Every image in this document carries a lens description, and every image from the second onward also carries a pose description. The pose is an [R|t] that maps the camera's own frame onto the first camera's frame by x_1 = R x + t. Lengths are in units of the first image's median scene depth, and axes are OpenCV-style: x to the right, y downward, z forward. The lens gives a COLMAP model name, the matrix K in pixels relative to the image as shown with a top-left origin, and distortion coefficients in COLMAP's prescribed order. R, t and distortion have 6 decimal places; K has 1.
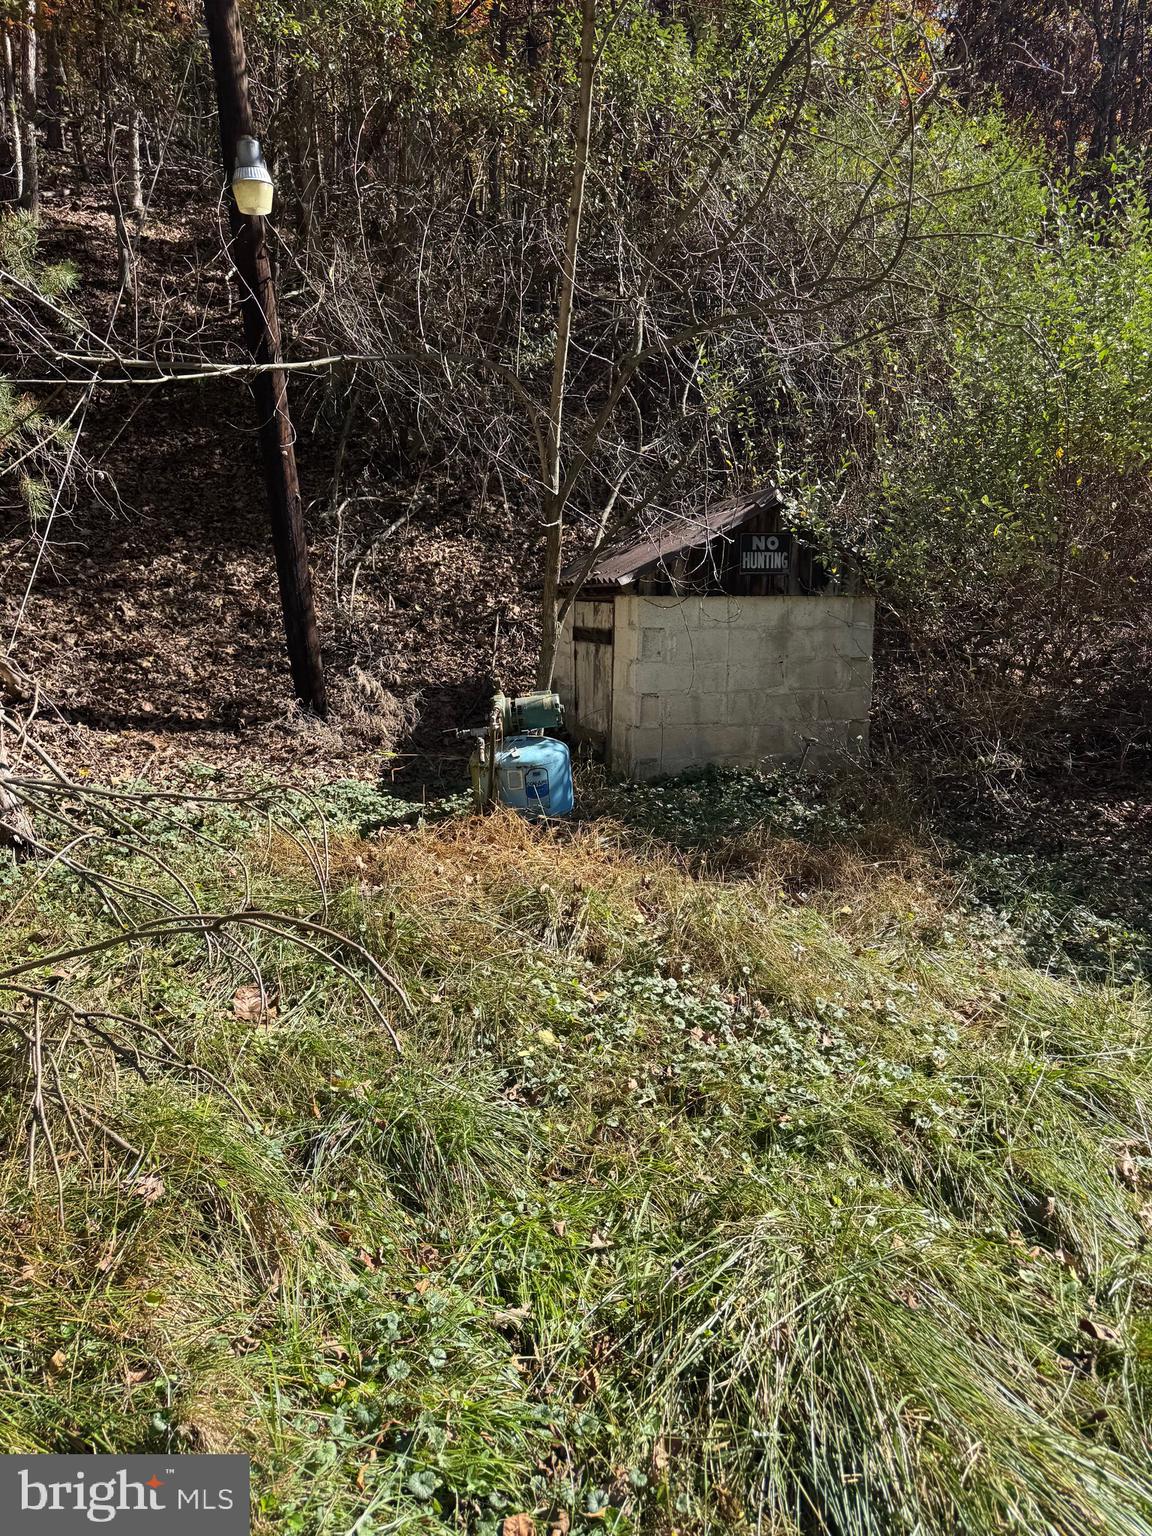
lens RADIAL K [[1091.1, 0, 575.7], [0, 1091.1, 769.2], [0, 0, 1]] dist [0.094033, -0.002057]
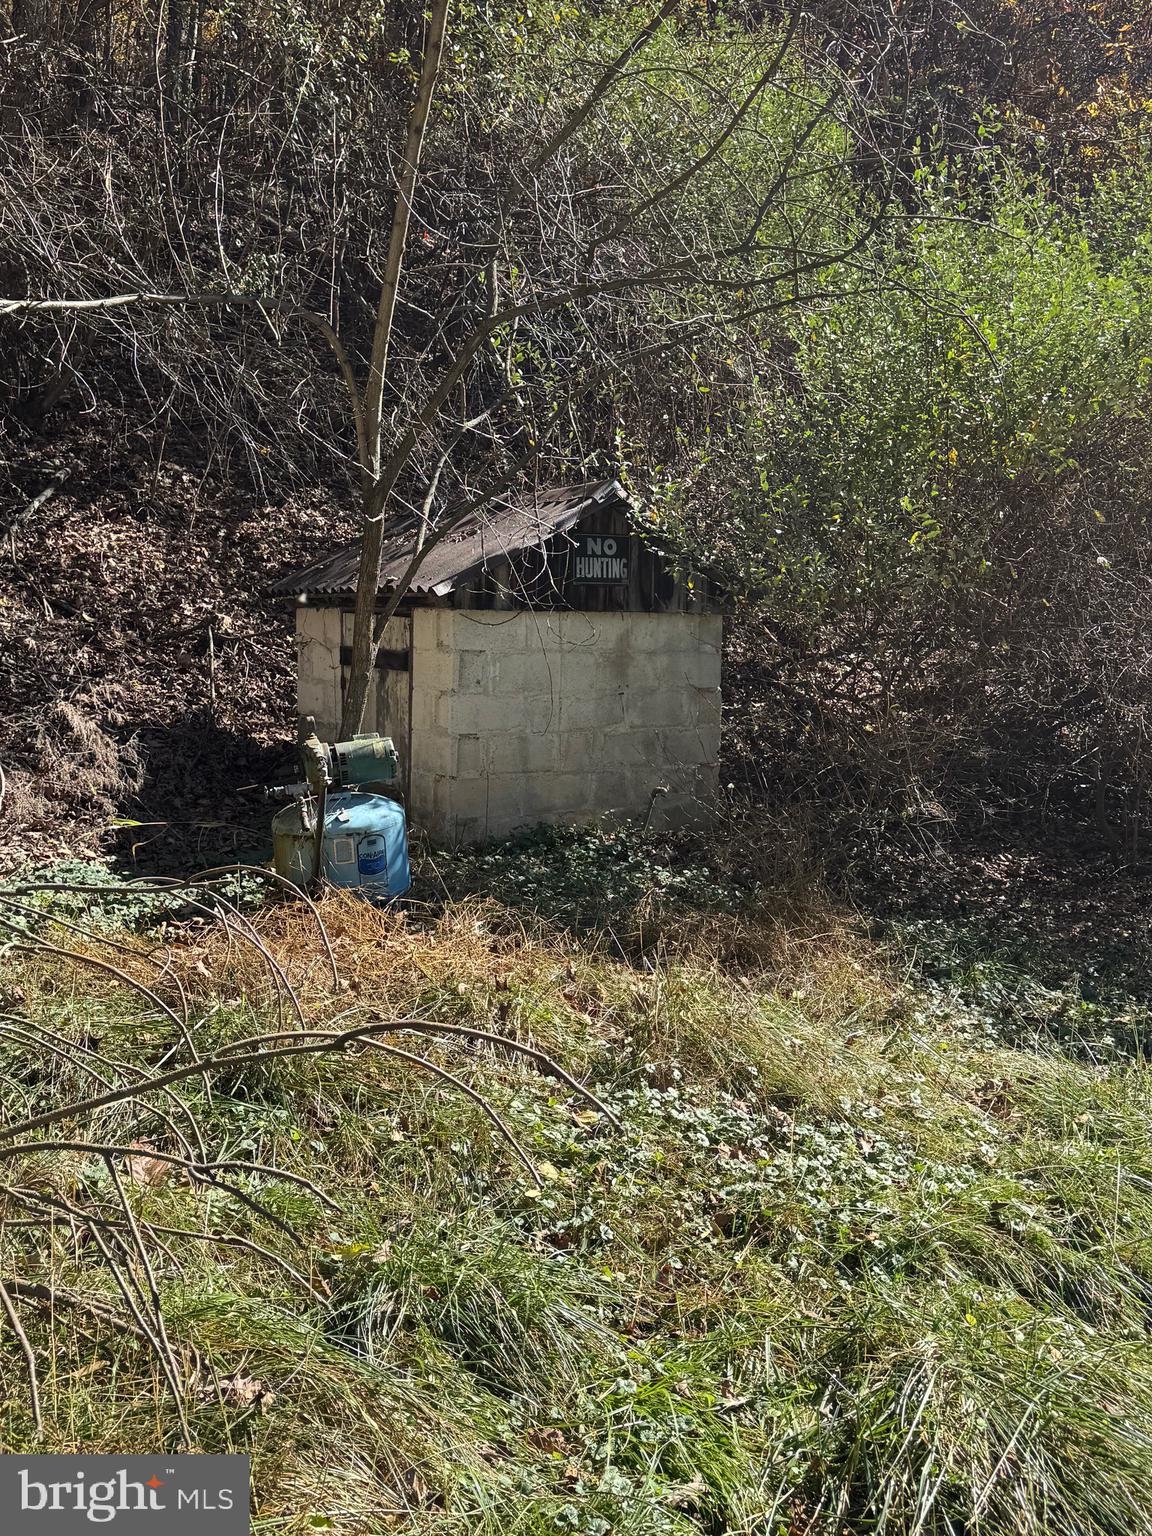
lens RADIAL K [[1475.9, 0, 576.3], [0, 1475.9, 765.4], [0, 0, 1]] dist [0.097629, 0.000000]
pose [[0.963906, -0.016559, 0.265727, -0.141865], [0.028017, 0.998831, -0.039386, -0.003954], [-0.264765, 0.045409, 0.963243, -0.030645]]
